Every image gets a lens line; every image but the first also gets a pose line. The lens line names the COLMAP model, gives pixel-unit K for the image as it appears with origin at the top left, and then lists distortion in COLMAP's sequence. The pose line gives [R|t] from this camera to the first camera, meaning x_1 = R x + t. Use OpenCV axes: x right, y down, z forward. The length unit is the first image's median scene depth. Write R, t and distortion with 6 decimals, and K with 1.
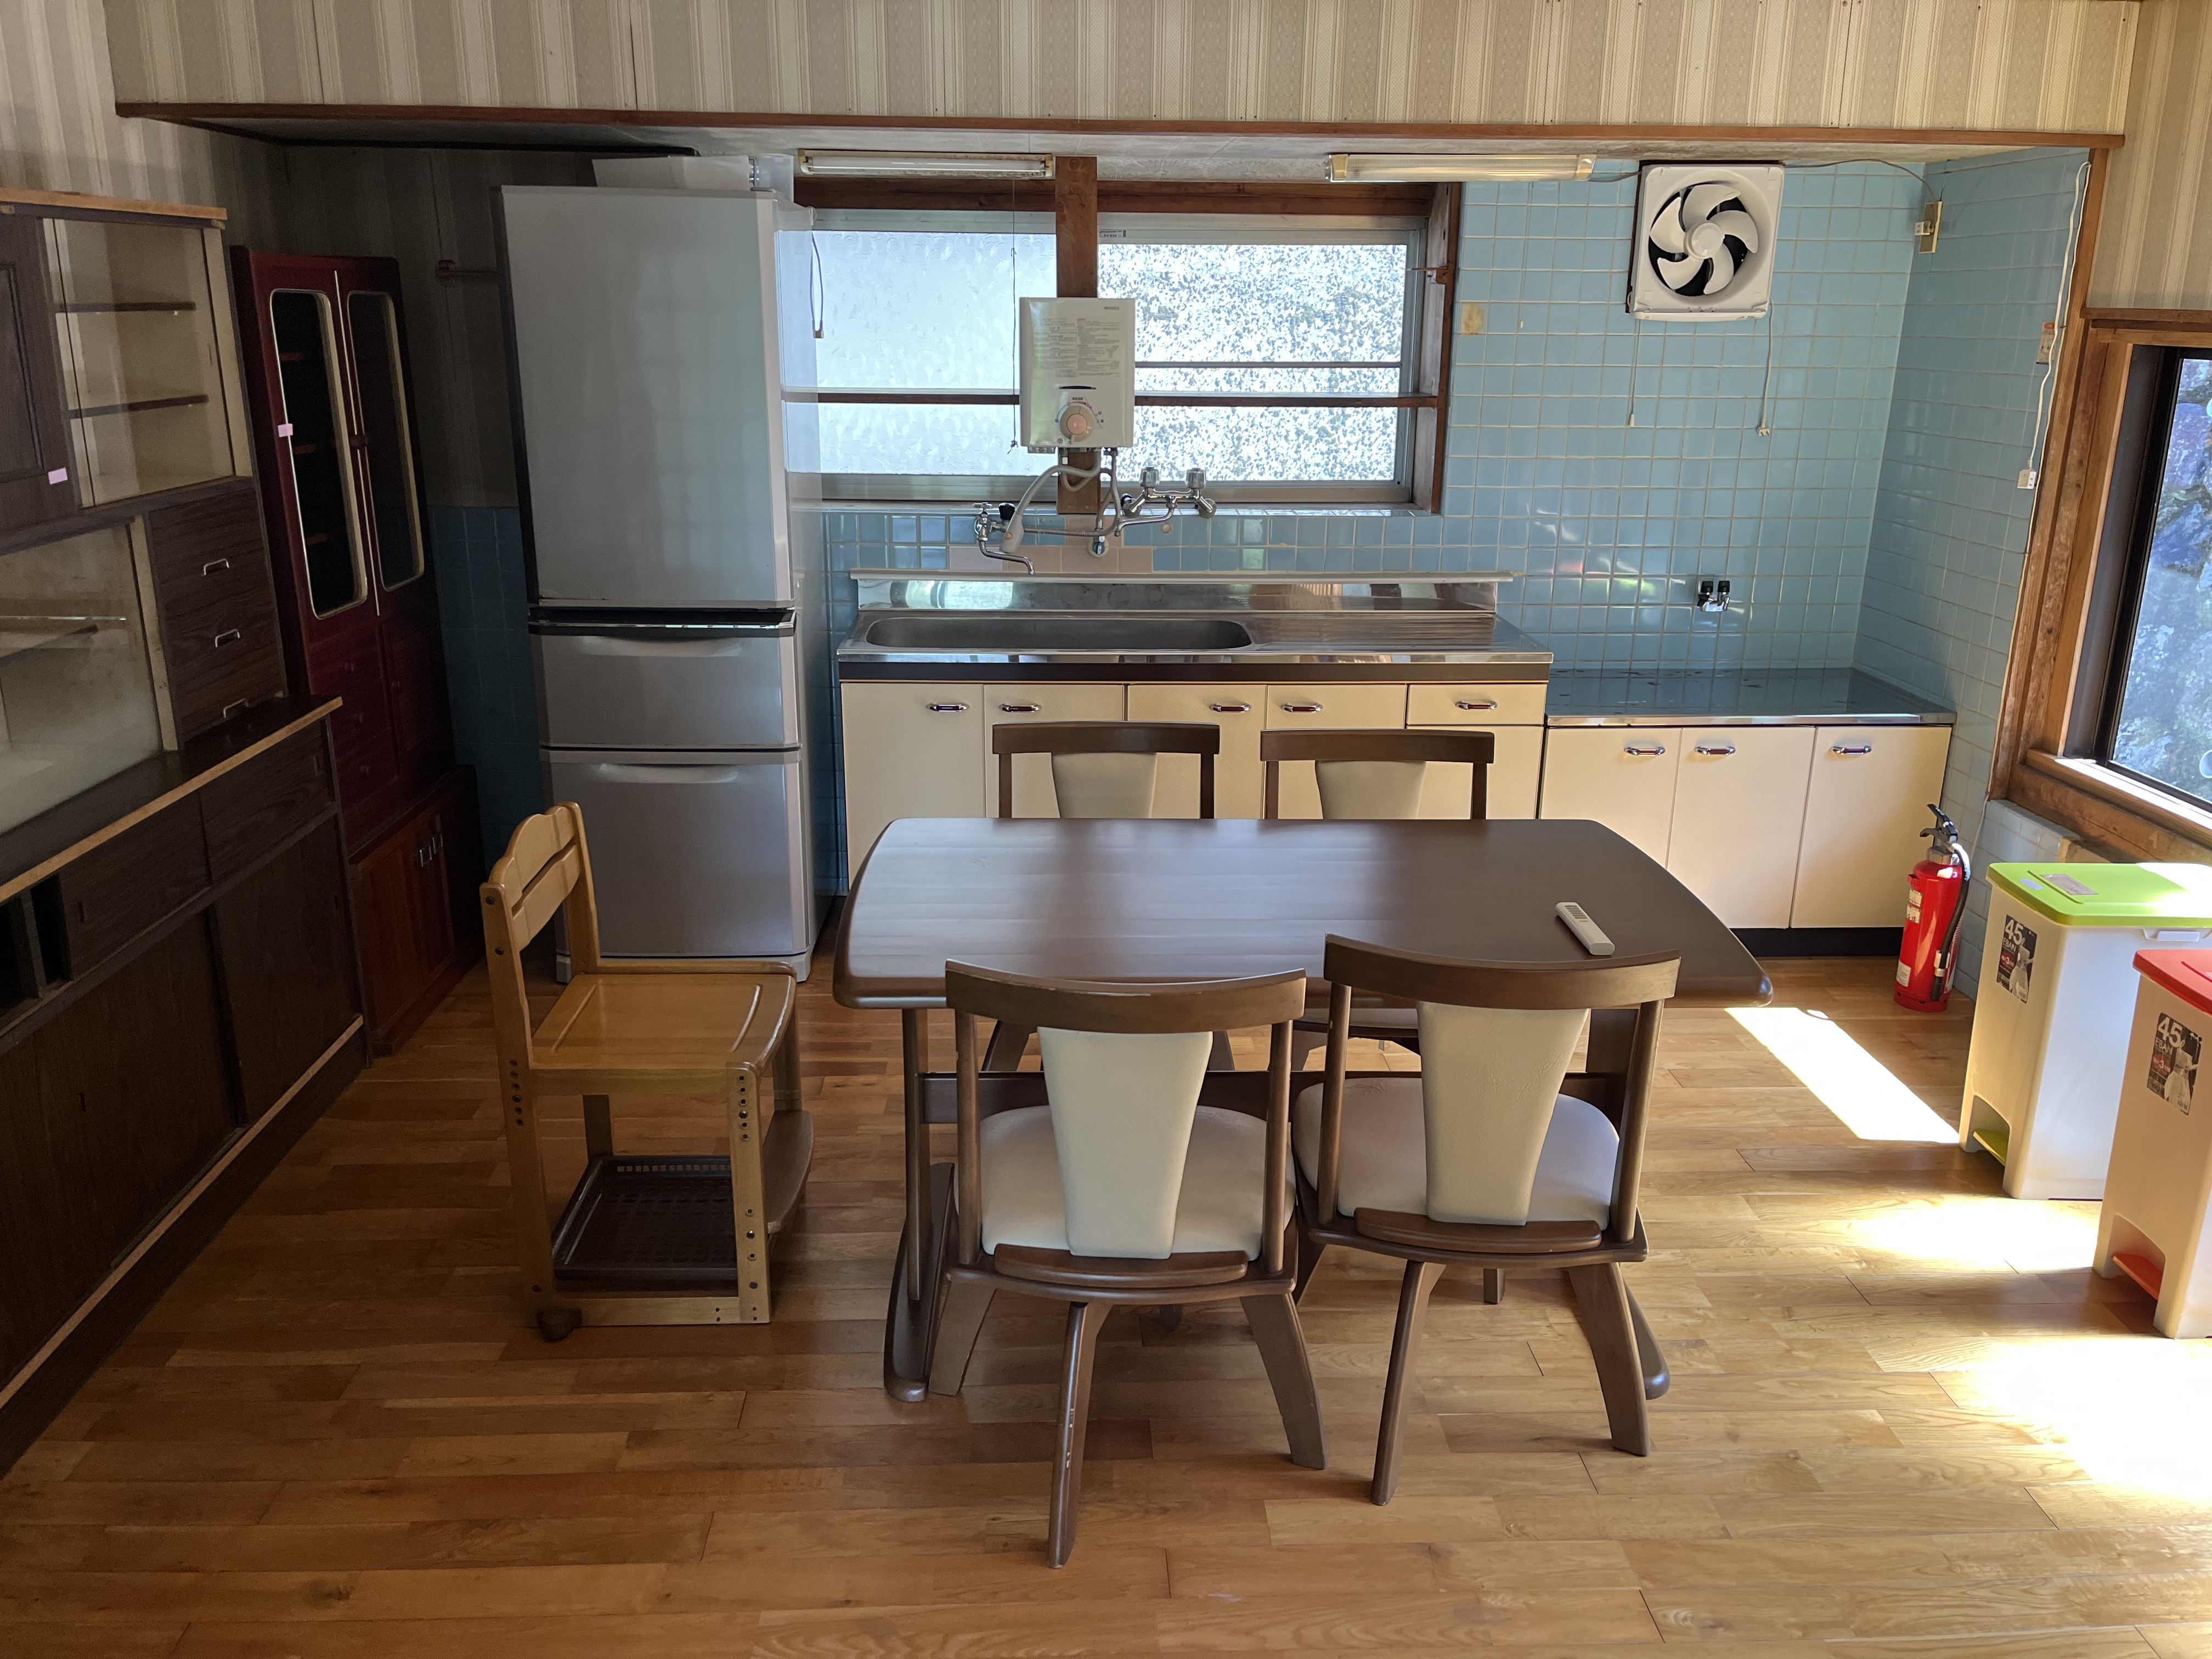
lens RADIAL K [[1670.7, 0, 1097.0], [0, 1670.7, 854.0], [0, 0, 1]] dist [0.054012, -0.079785]
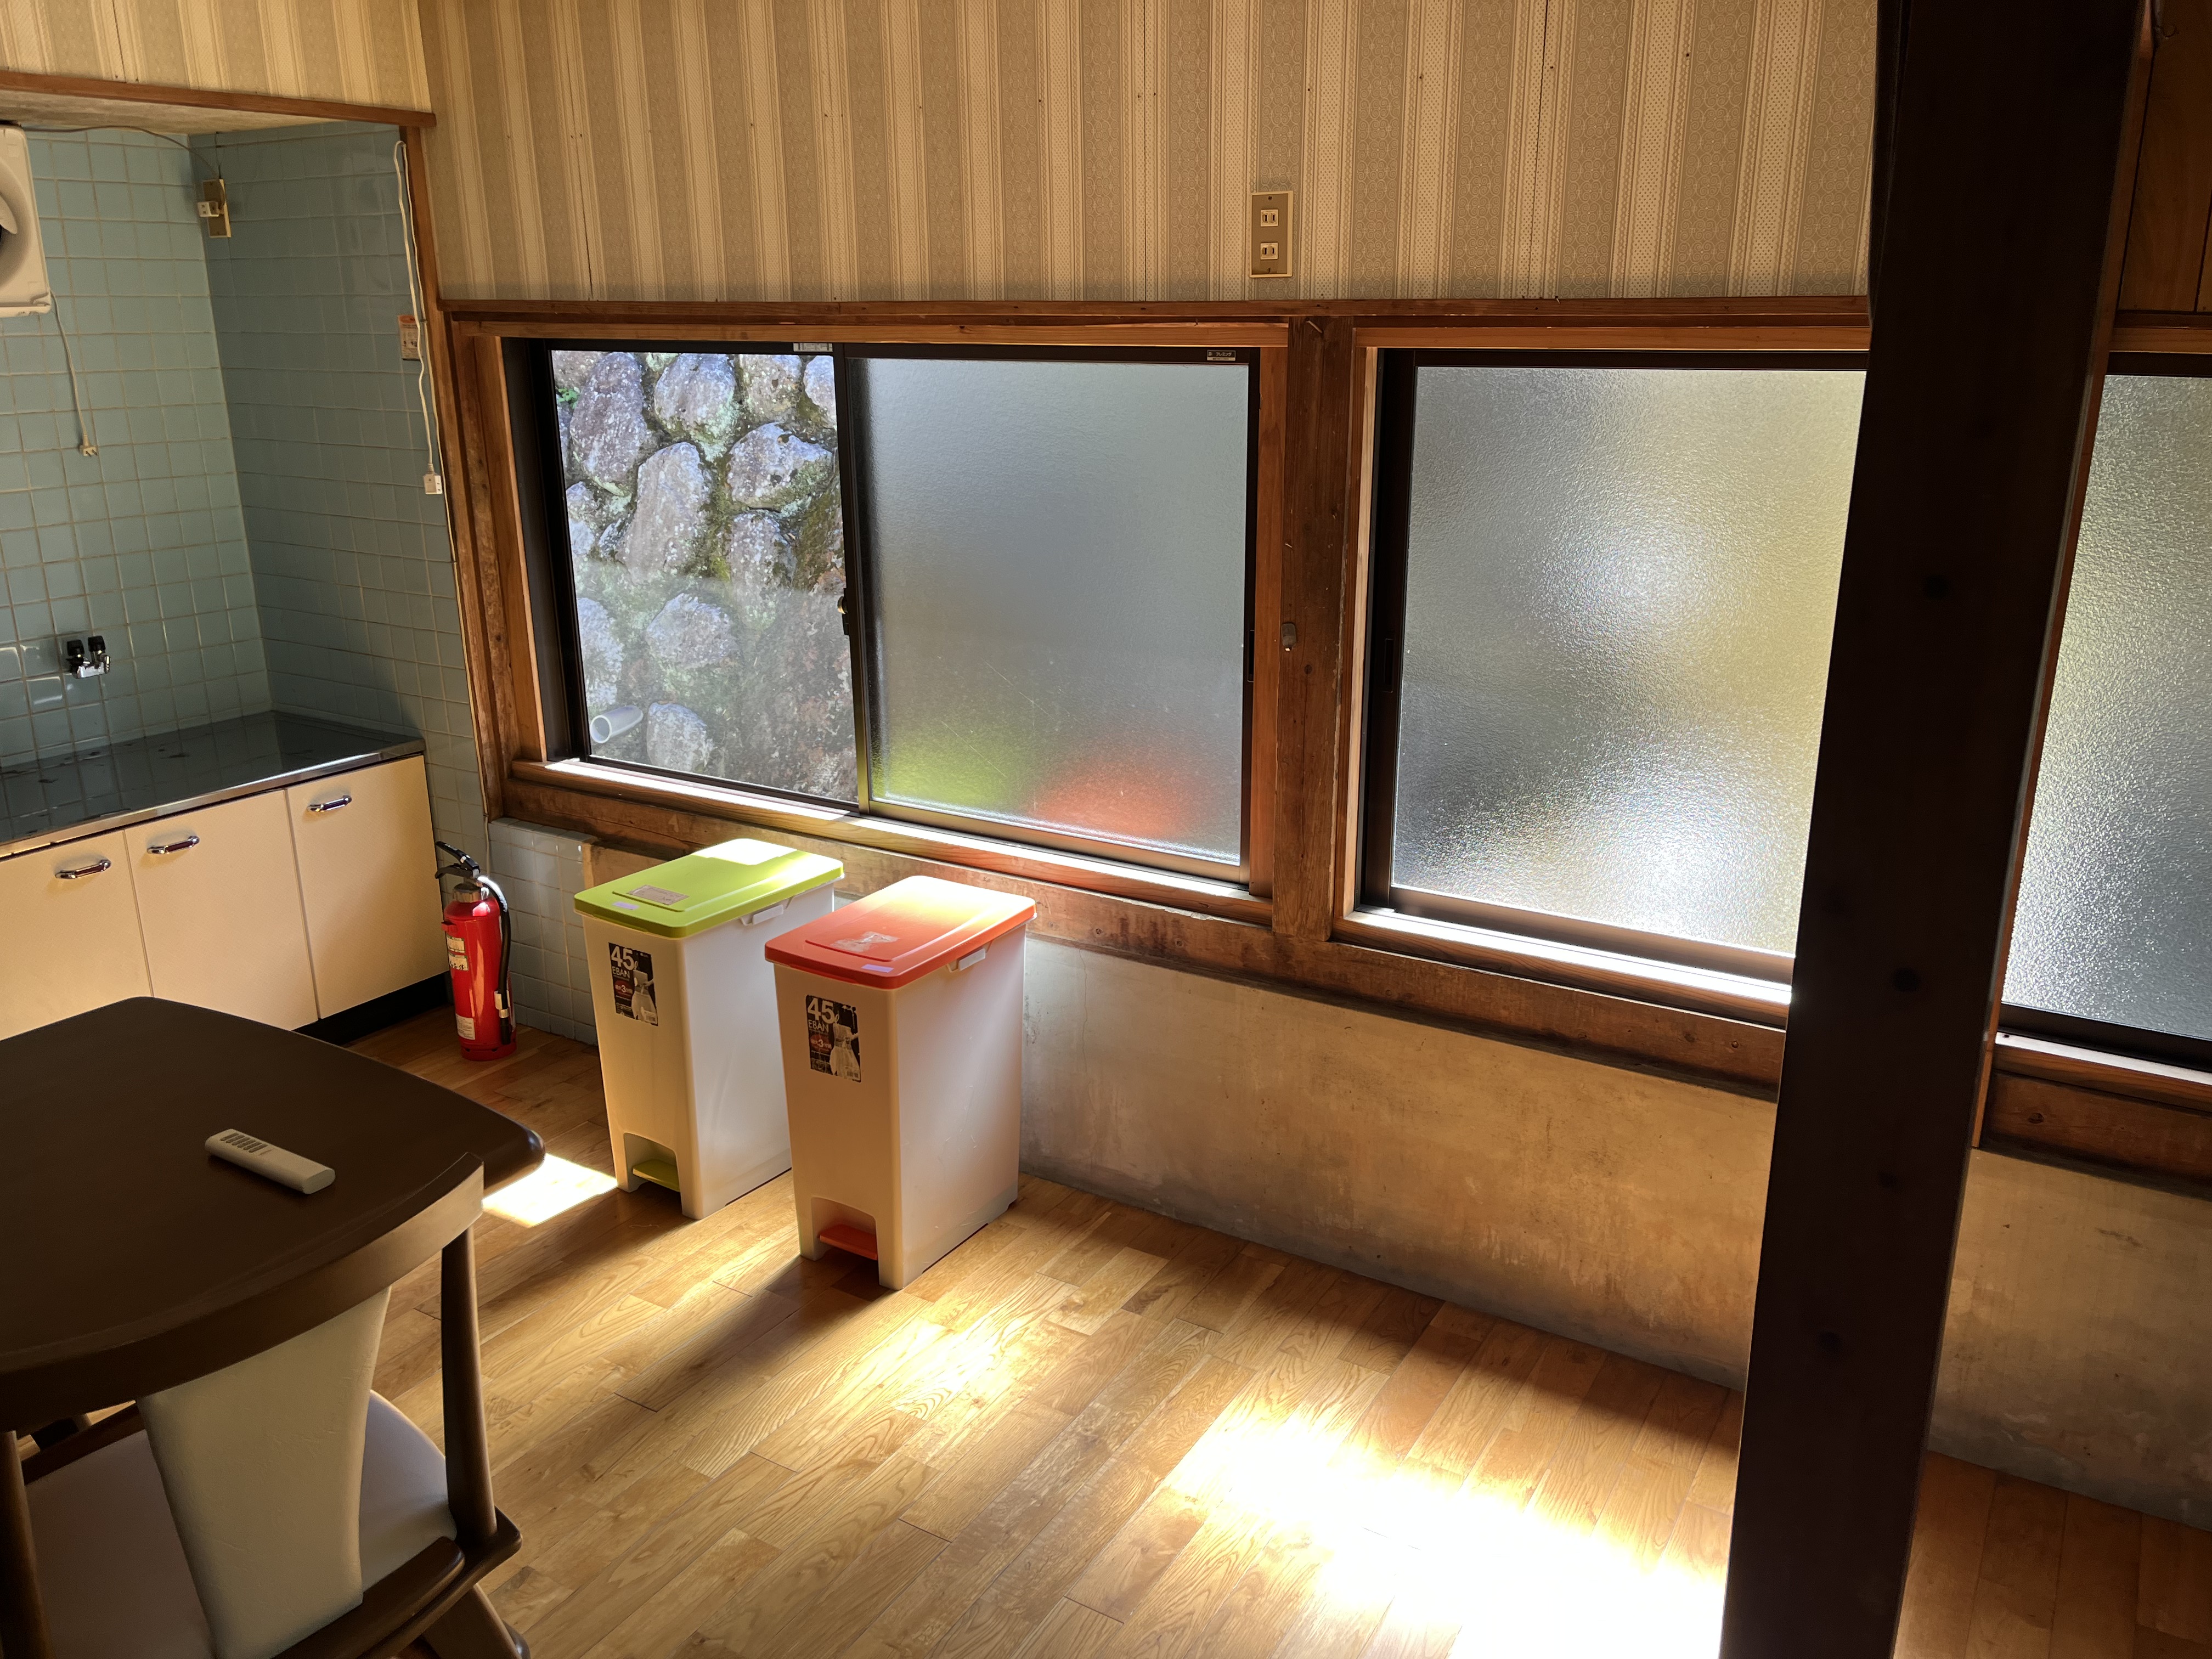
lens RADIAL K [[1670.7, 0, 1124.5], [0, 1670.7, 817.1], [0, 0, 1]] dist [0.054012, -0.079785]
pose [[0.540458, -0.246618, 0.804416, -0.036245], [0.259616, 0.958306, 0.119372, -0.059311], [-0.800316, 0.144324, 0.581950, 0.184397]]
